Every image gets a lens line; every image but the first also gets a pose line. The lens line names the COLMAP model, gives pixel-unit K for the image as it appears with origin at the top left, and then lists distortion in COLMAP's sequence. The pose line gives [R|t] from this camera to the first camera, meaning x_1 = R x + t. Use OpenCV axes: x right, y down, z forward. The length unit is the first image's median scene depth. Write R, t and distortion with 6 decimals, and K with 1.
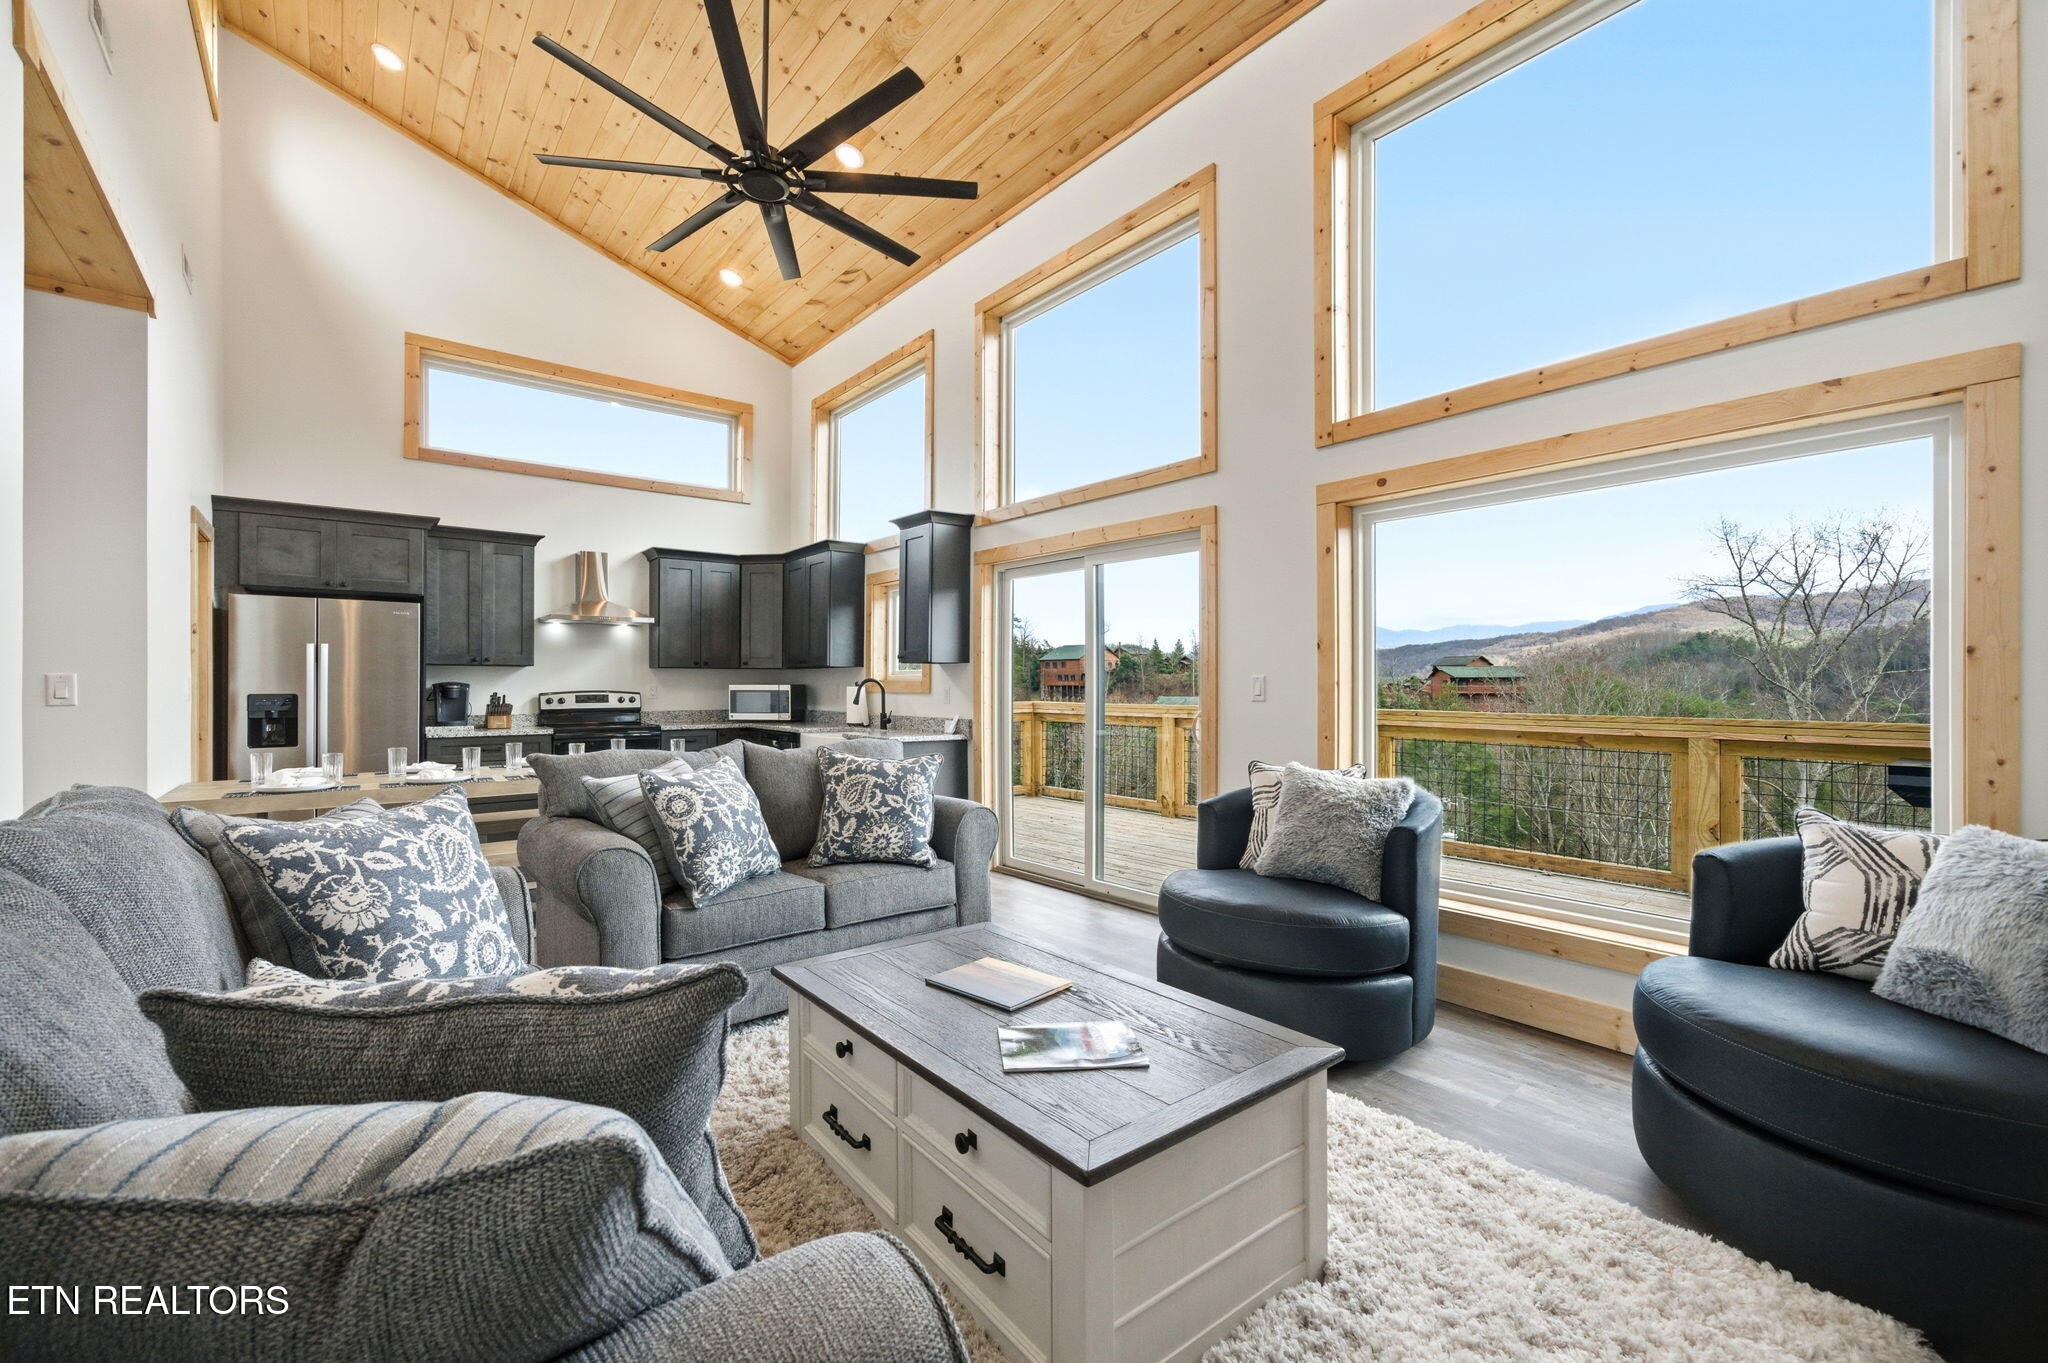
lens RADIAL K [[871.0, 0, 1023.3], [0, 871.0, 681.8], [0, 0, 1]] dist [0.001322, 0.004828]
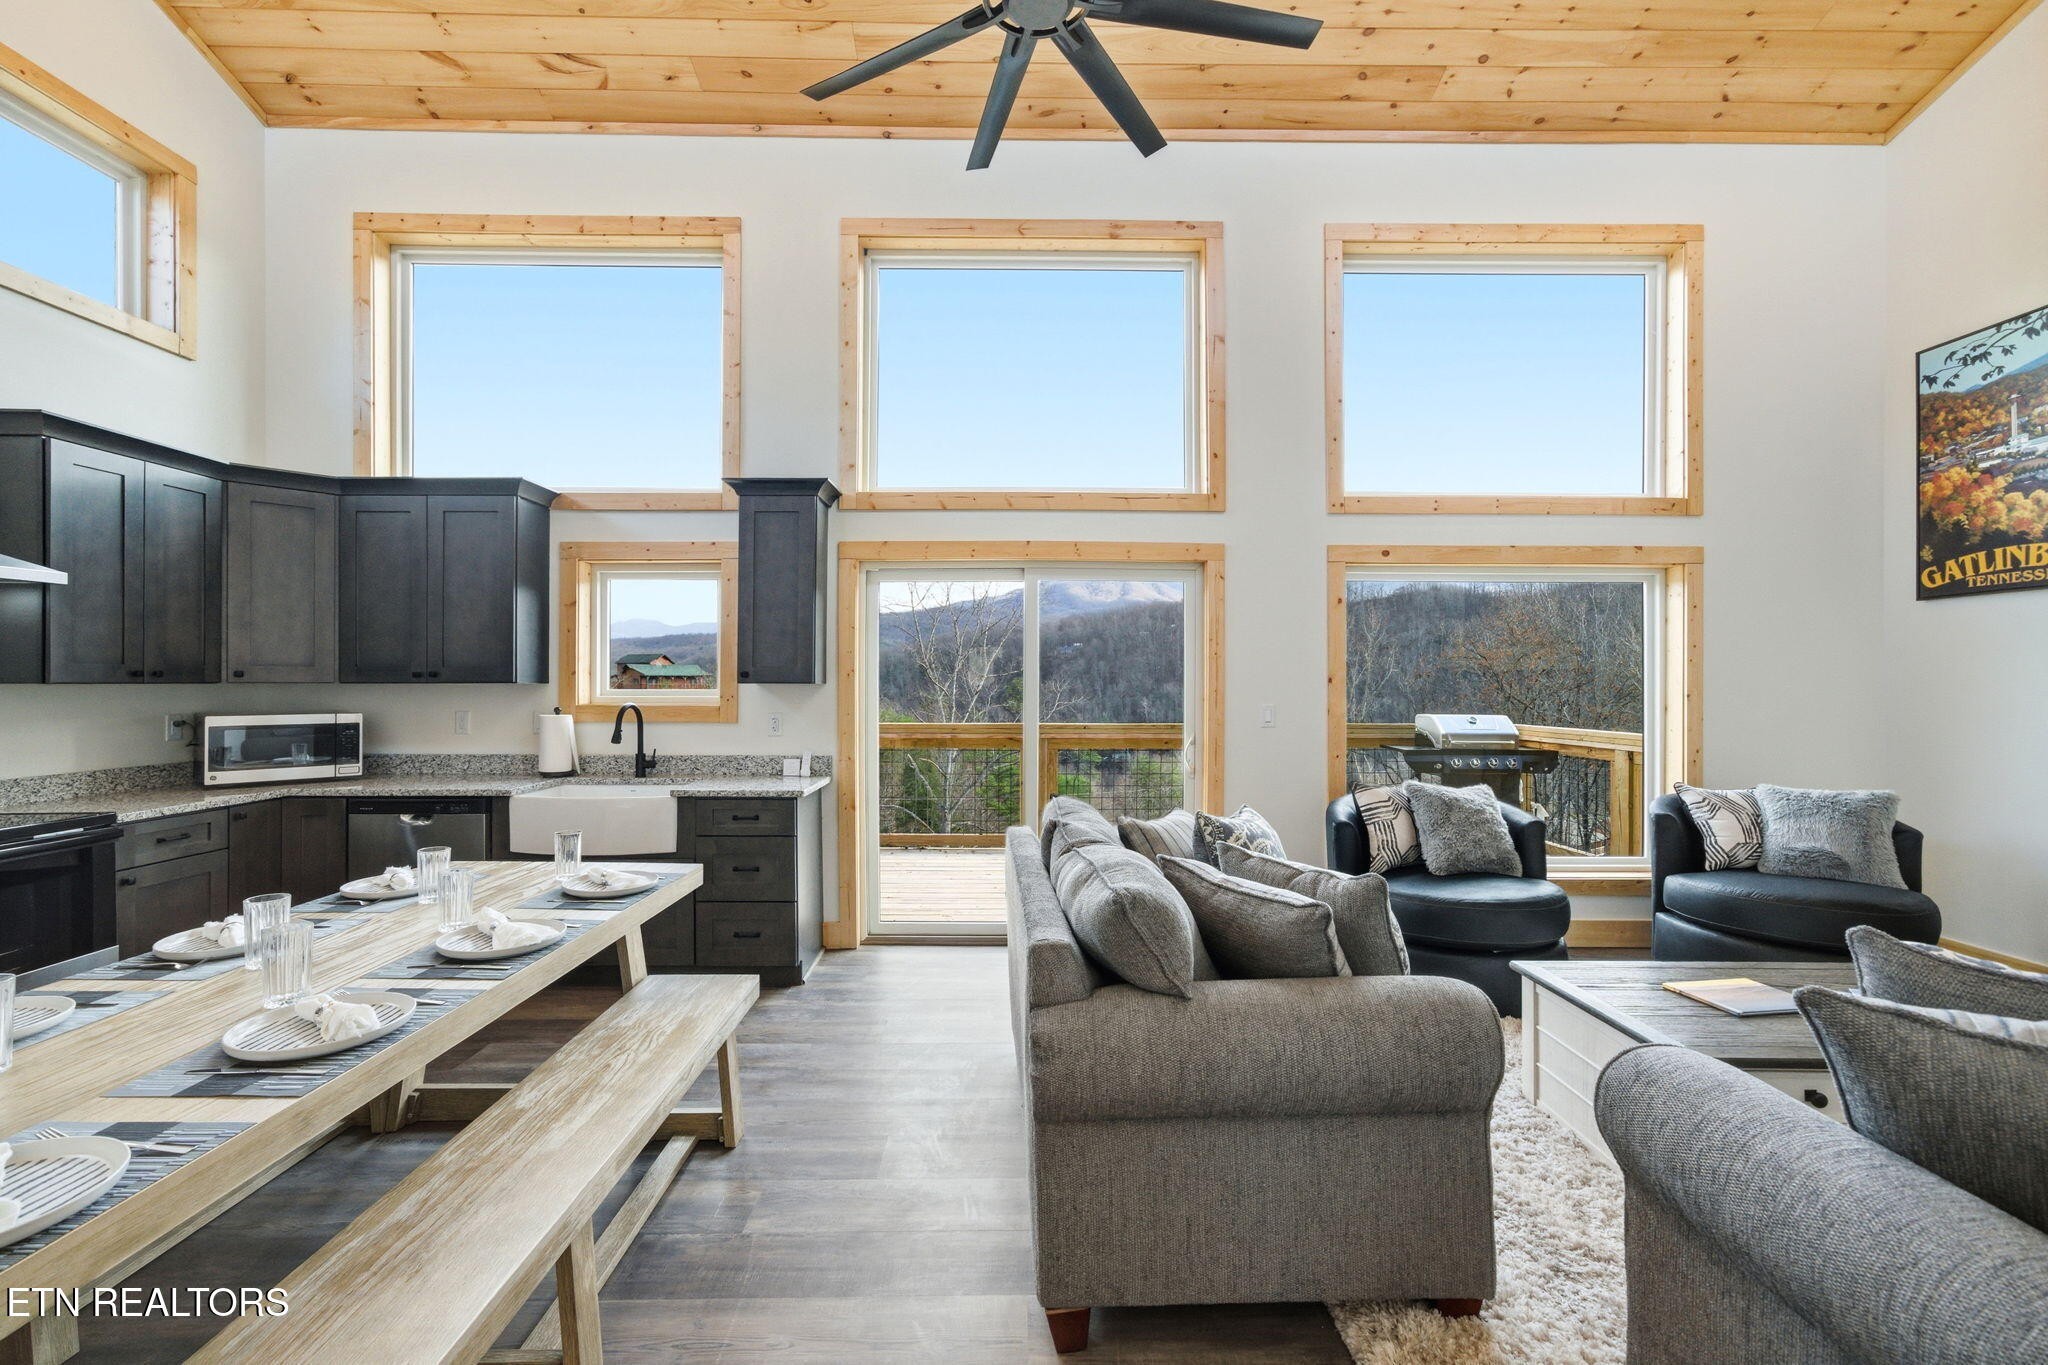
lens RADIAL K [[871.0, 0, 1020.3], [0, 871.0, 681.8], [0, 0, 1]] dist [0.001322, 0.004828]
pose [[0.605608, 0.001268, 0.795762, -0.563471], [-0.005581, 0.999981, 0.002653, -0.024942], [-0.795743, -0.006048, 0.605604, 0.396803]]
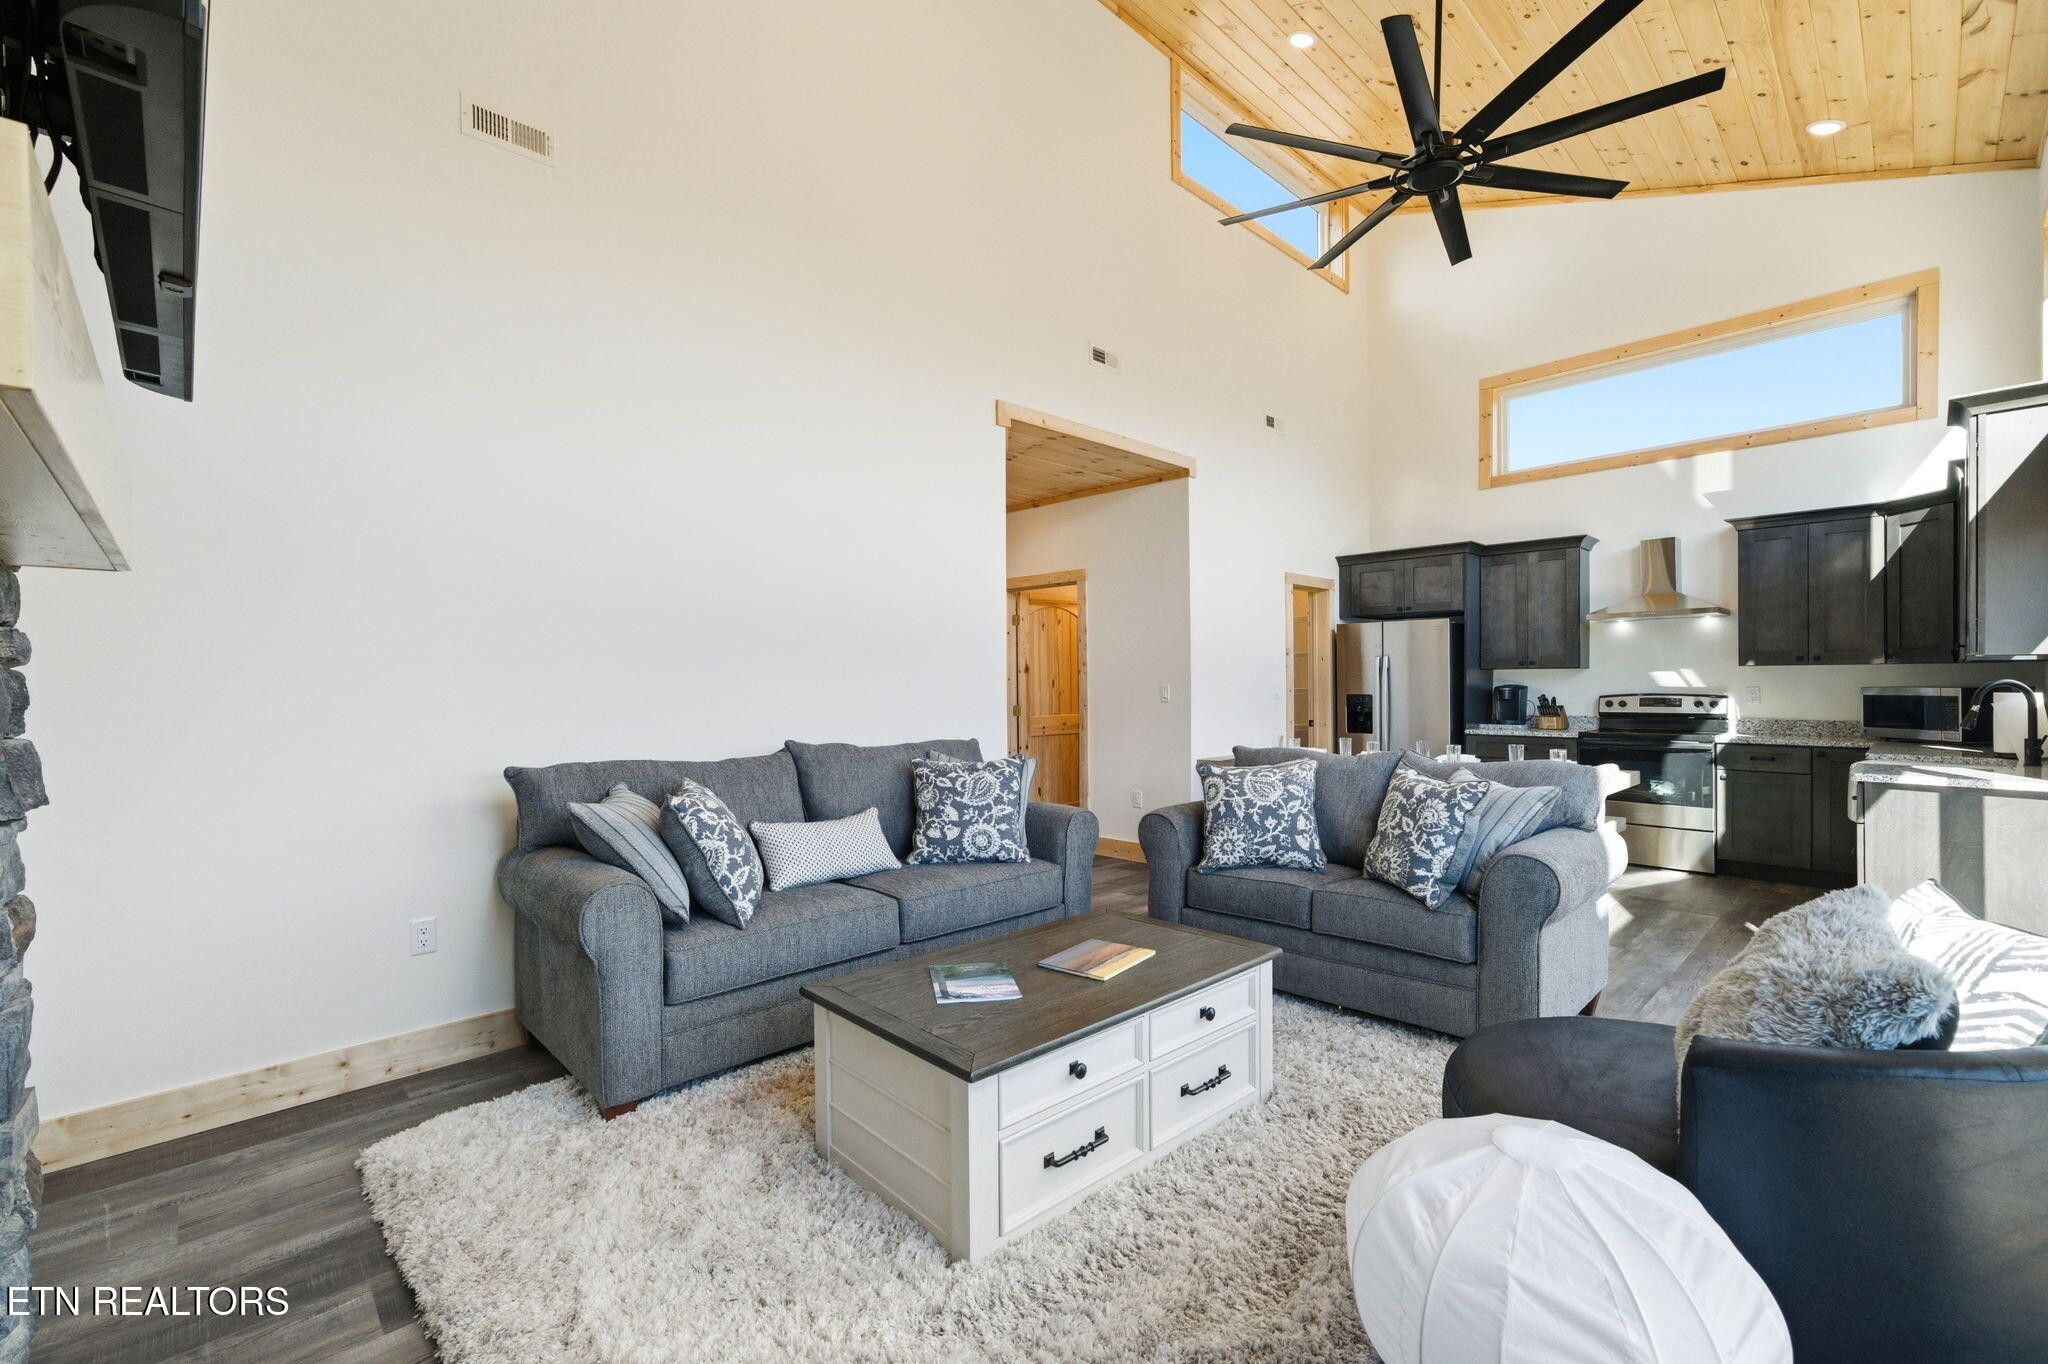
lens RADIAL K [[901.7, 0, 1005.1], [0, 901.7, 679.1], [0, 0, 1]] dist [0.014352, 0.000334]
pose [[0.057988, -0.005818, -0.998300, 0.470124], [0.010837, 0.999928, -0.005198, -0.007700], [0.998258, -0.010518, 0.058047, 0.321551]]
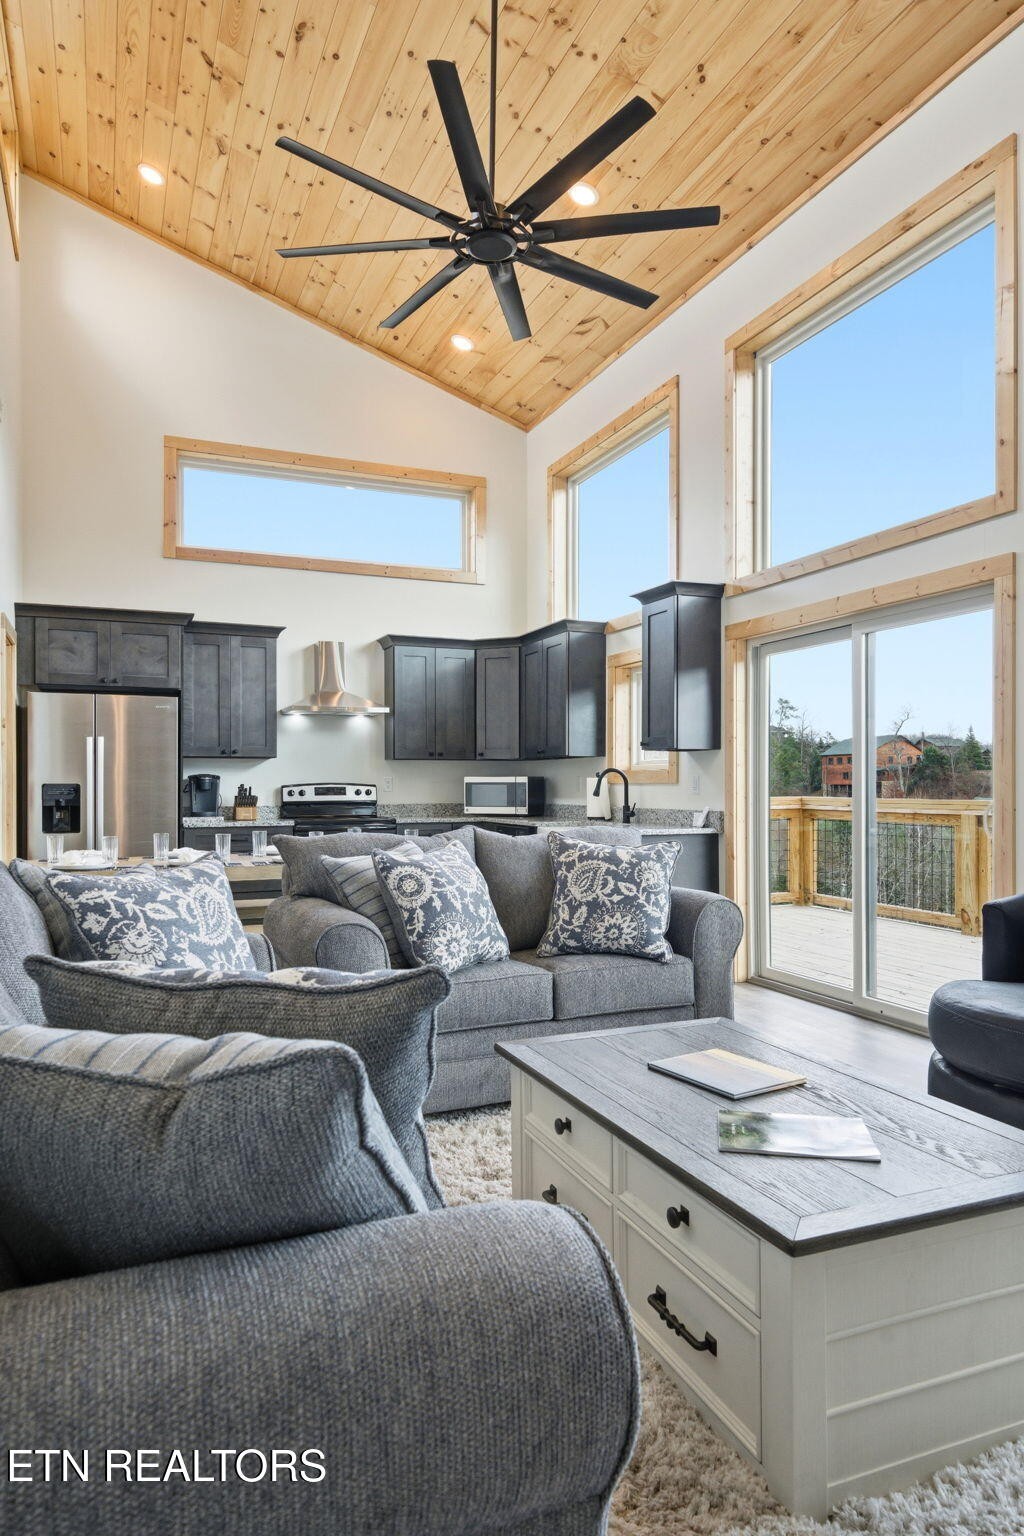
lens RADIAL K [[1003.1, 0, 515.1], [0, 1003.1, 788.7], [0, 0, 1]] dist [0.016330, -0.002582]
pose [[0.961643, -0.000110, -0.274305, 0.019878], [0.001995, 0.999976, 0.006592, 0.011572], [0.274298, -0.006886, 0.961620, -0.037427]]
